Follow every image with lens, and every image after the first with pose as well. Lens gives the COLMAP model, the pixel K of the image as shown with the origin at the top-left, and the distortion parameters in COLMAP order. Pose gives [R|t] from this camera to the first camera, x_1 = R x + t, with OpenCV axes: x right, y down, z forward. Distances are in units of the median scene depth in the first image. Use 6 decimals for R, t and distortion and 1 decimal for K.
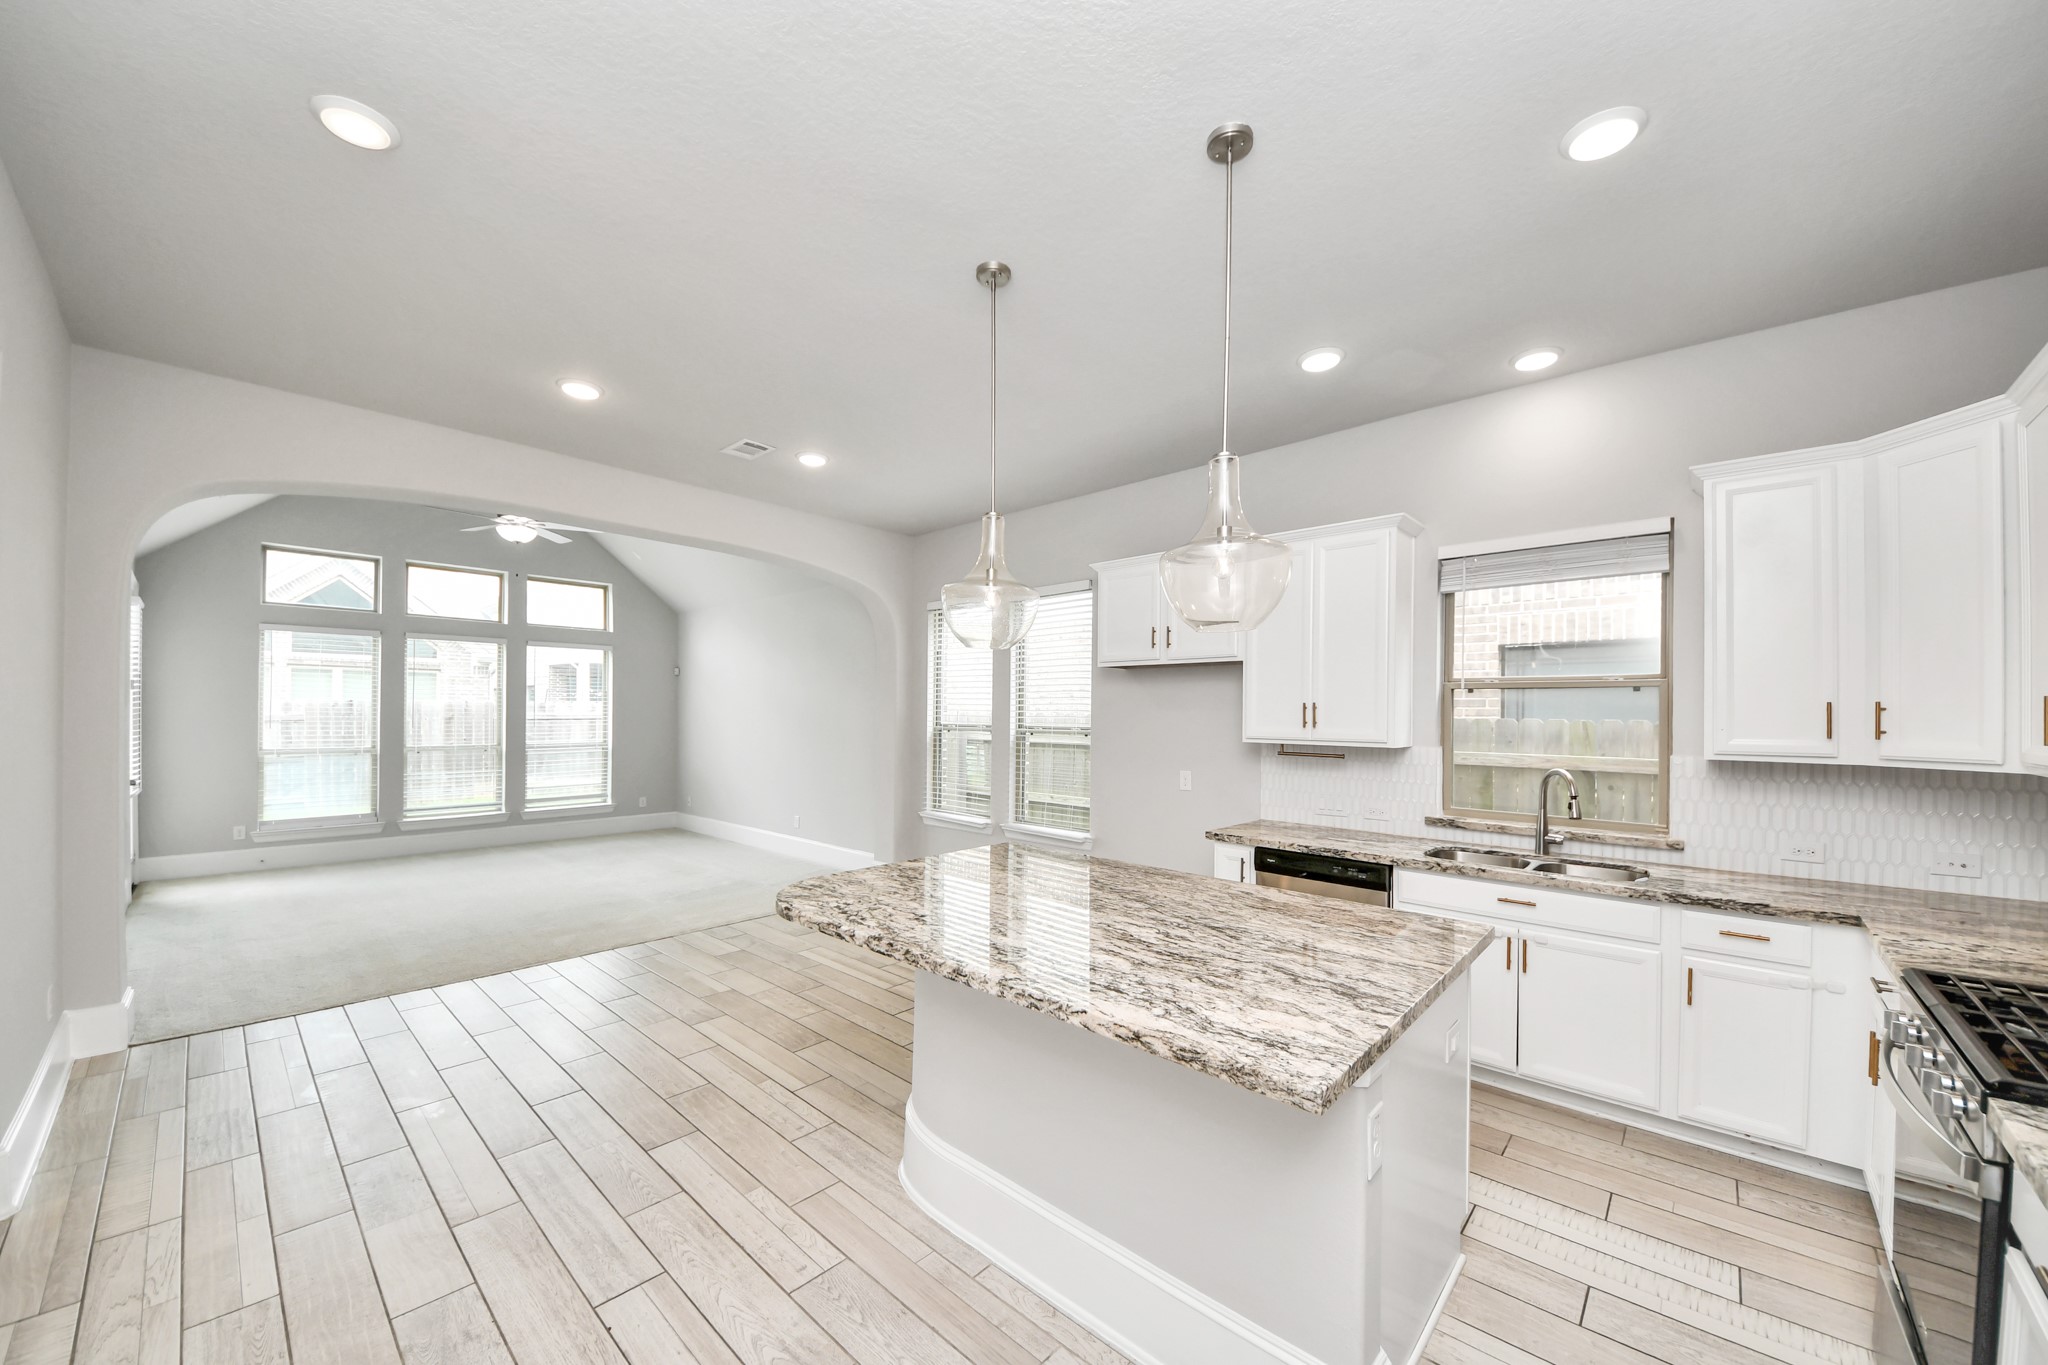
lens RADIAL K [[746.0, 0, 1037.5], [0, 746.0, 698.4], [0, 0, 1]] dist [0.000025, -0.010916]
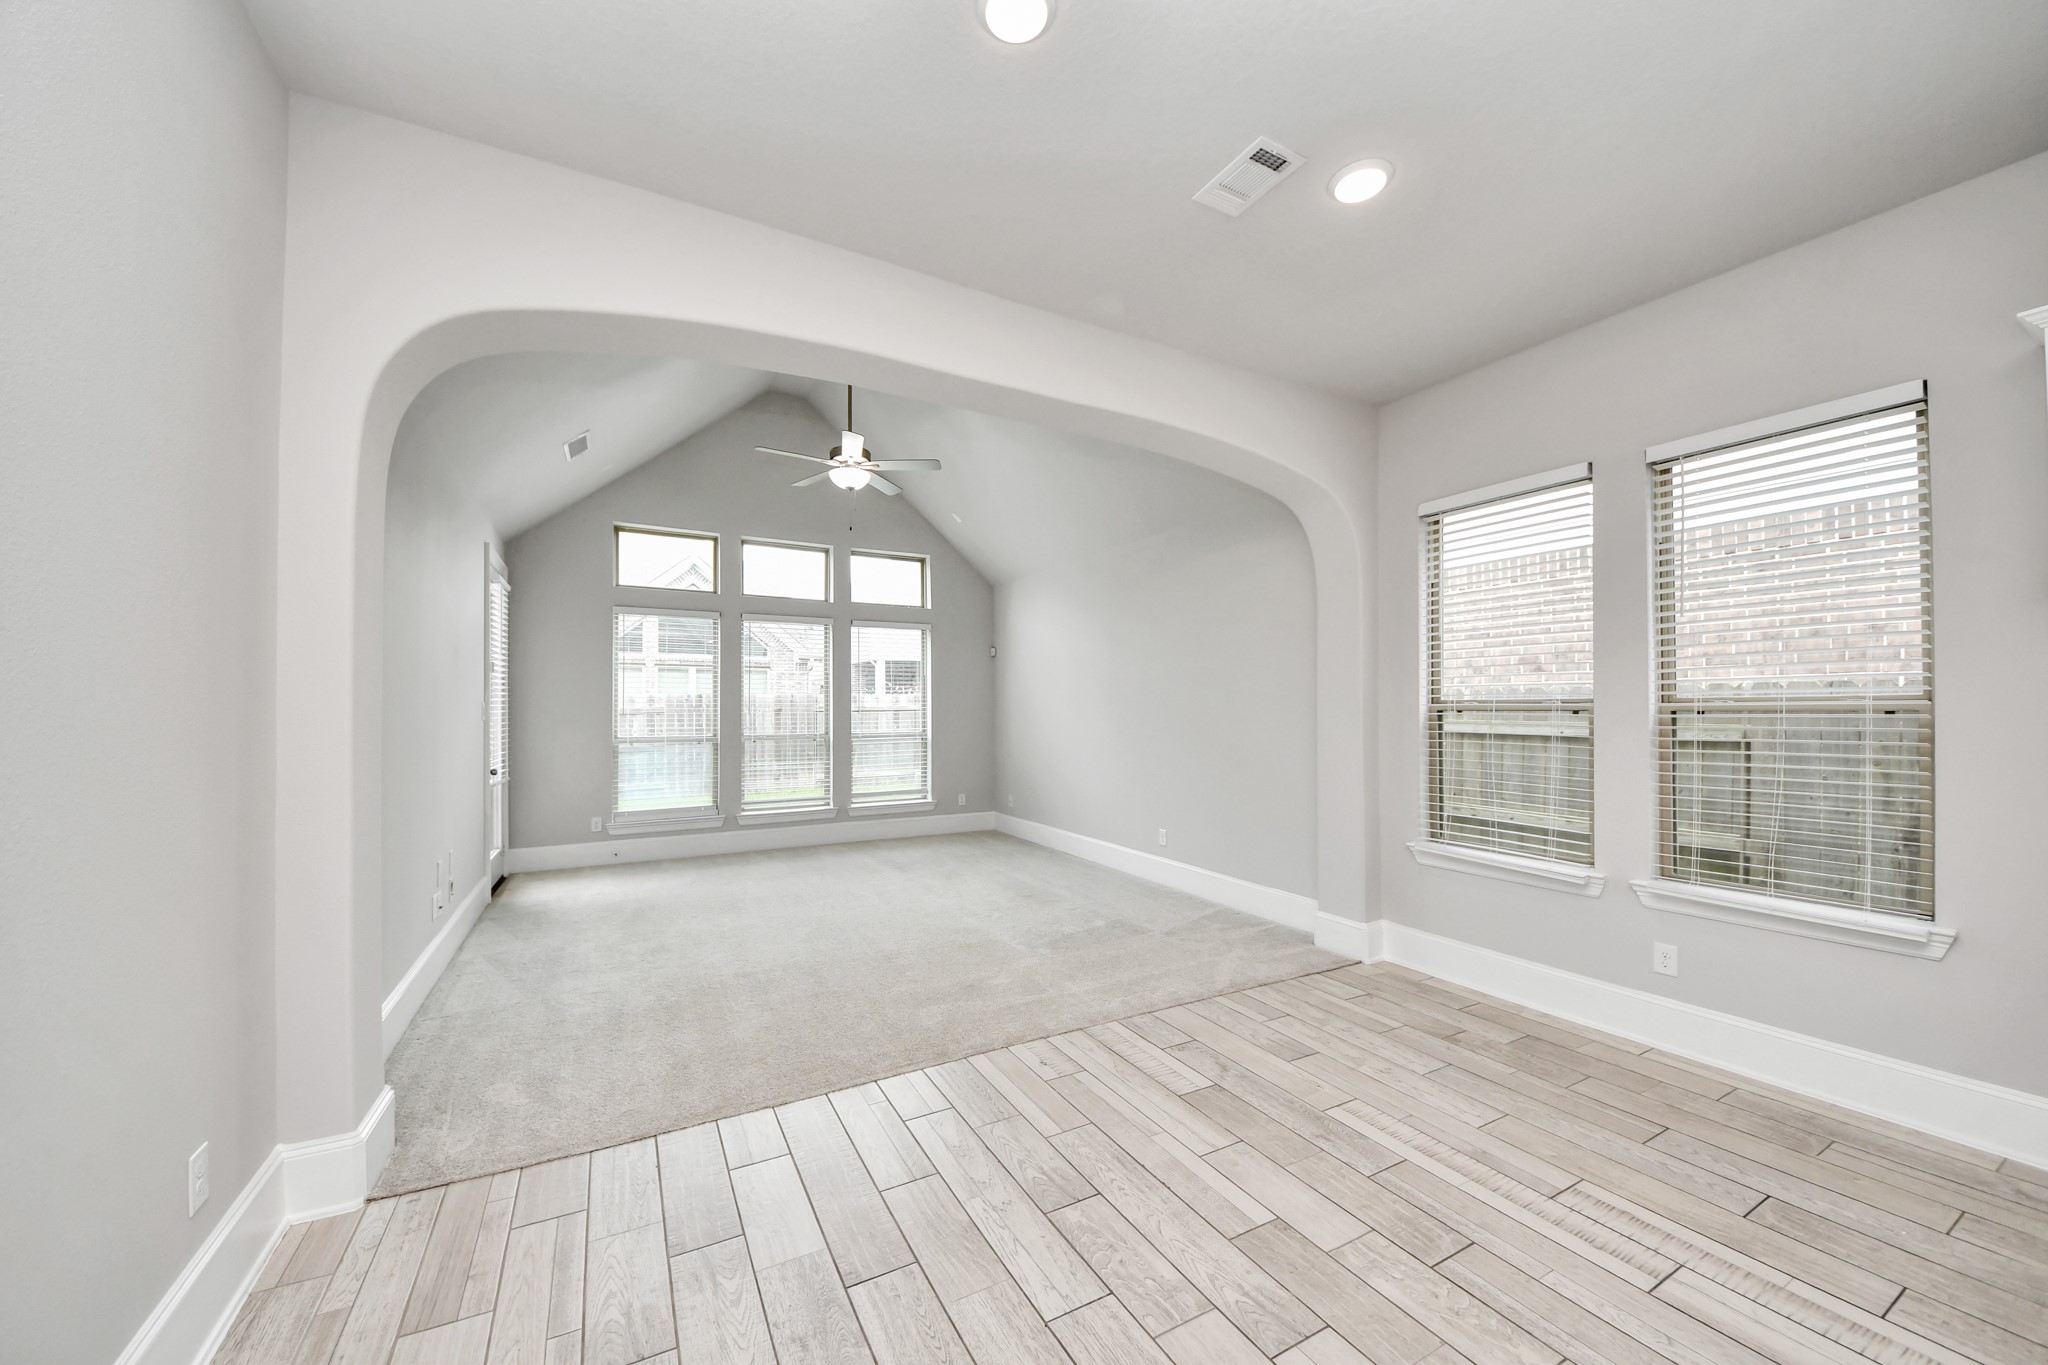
lens RADIAL K [[750.0, 0, 1024.0], [0, 750.0, 682.5], [0, 0, 1]] dist [0.000729, -0.011185]
pose [[0.939889, -0.018387, -0.340985, -0.208595], [0.014154, 0.999789, -0.014900, 0.018761], [0.341187, 0.009179, 0.939951, 0.249032]]
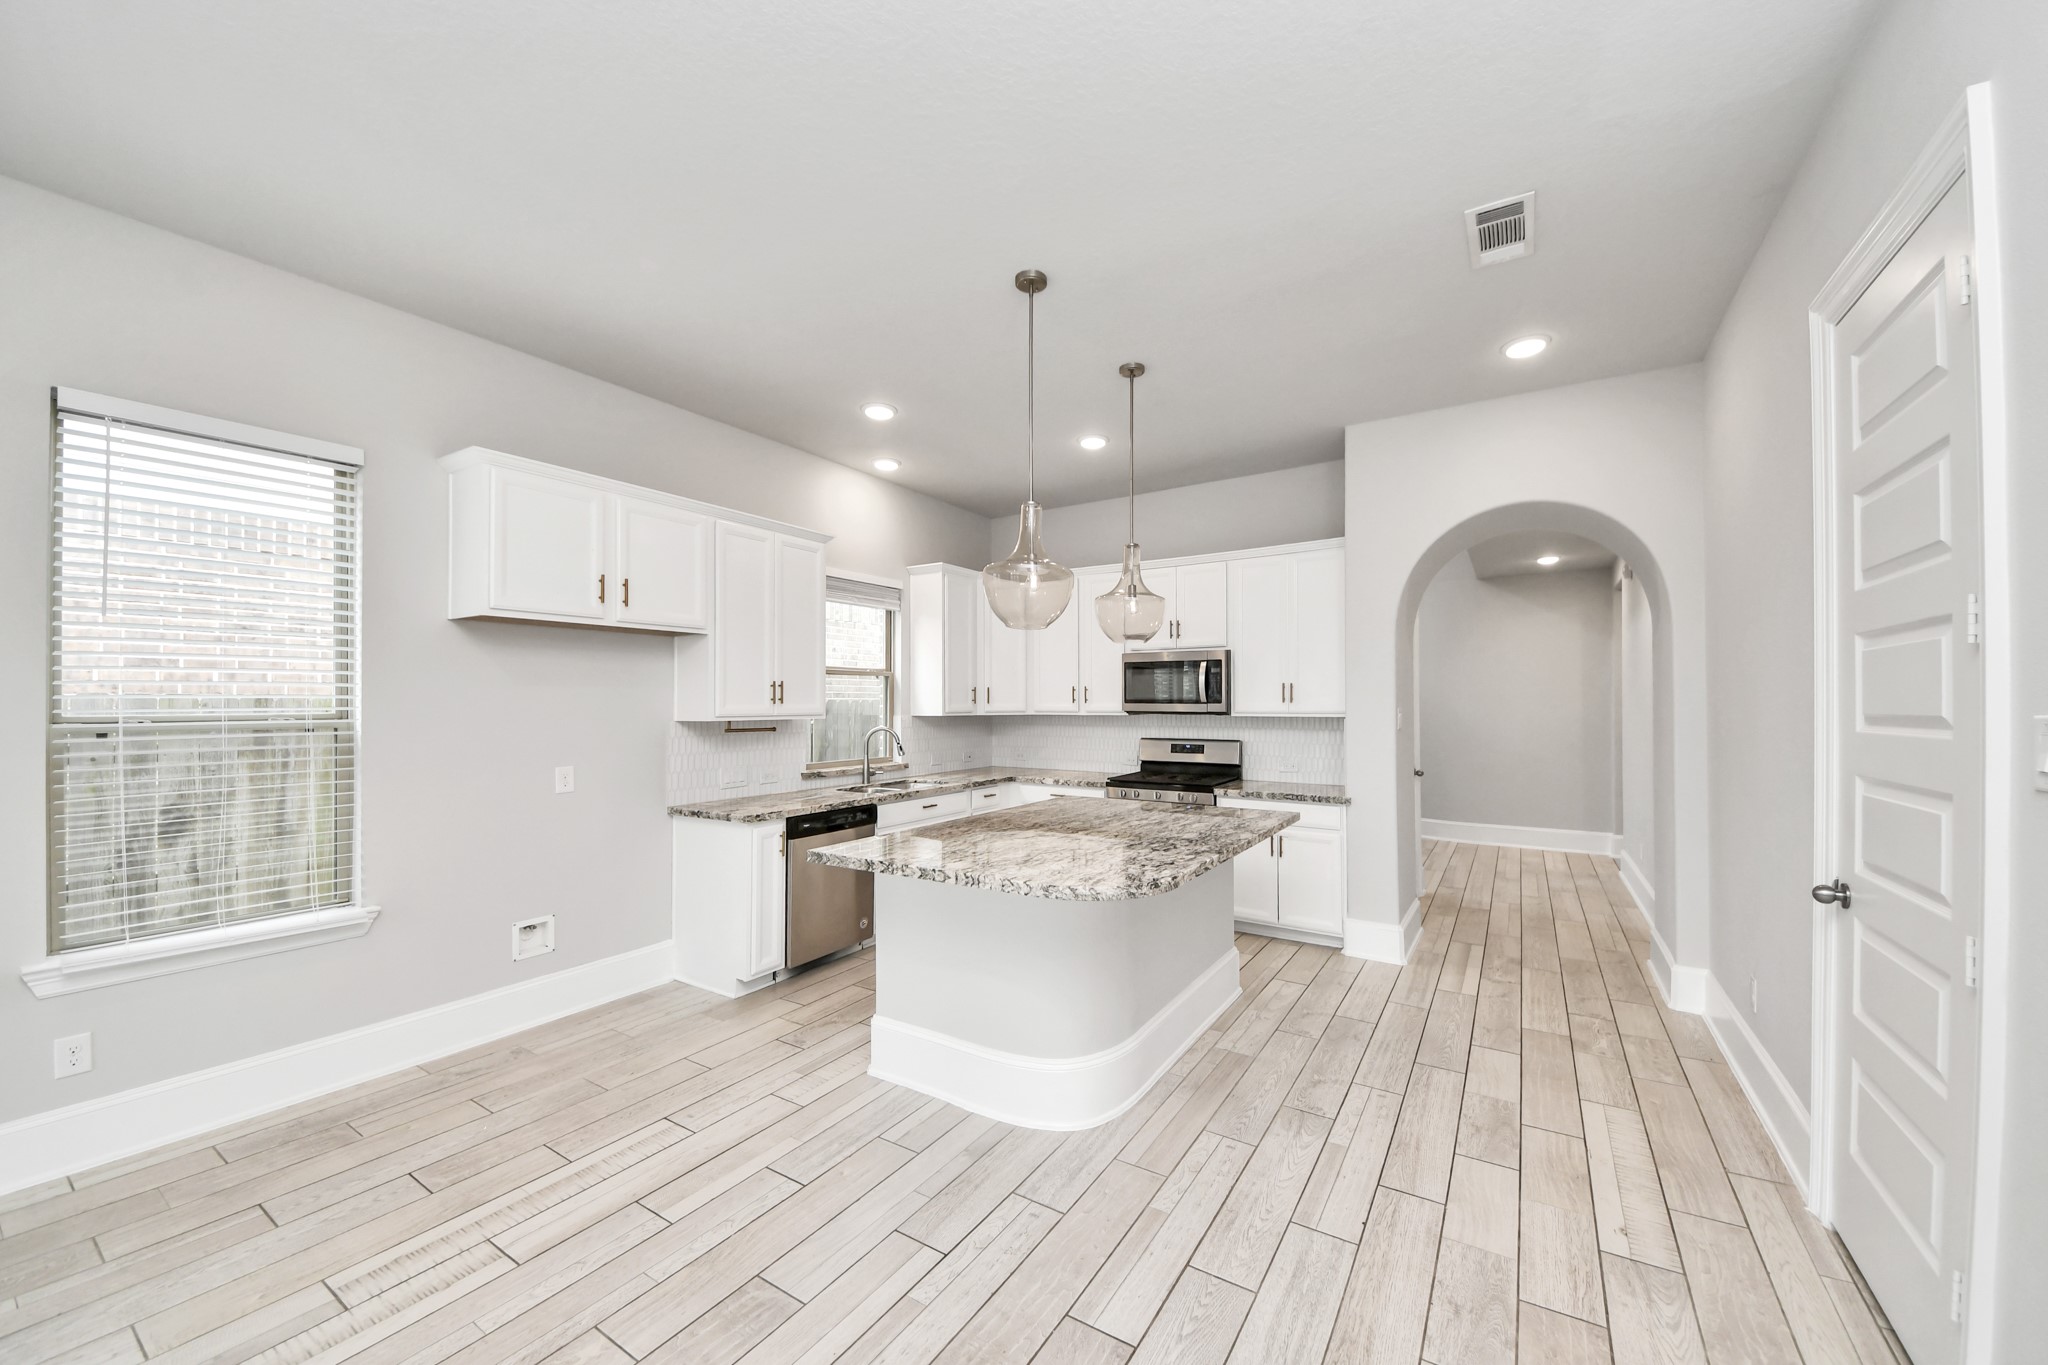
lens RADIAL K [[746.0, 0, 1037.5], [0, 746.0, 698.4], [0, 0, 1]] dist [0.000025, -0.010916]
pose [[-0.146985, -0.010290, 0.989085, -0.412573], [-0.005399, 0.999939, 0.009601, 0.009912], [-0.989124, -0.003929, -0.147031, 0.422370]]
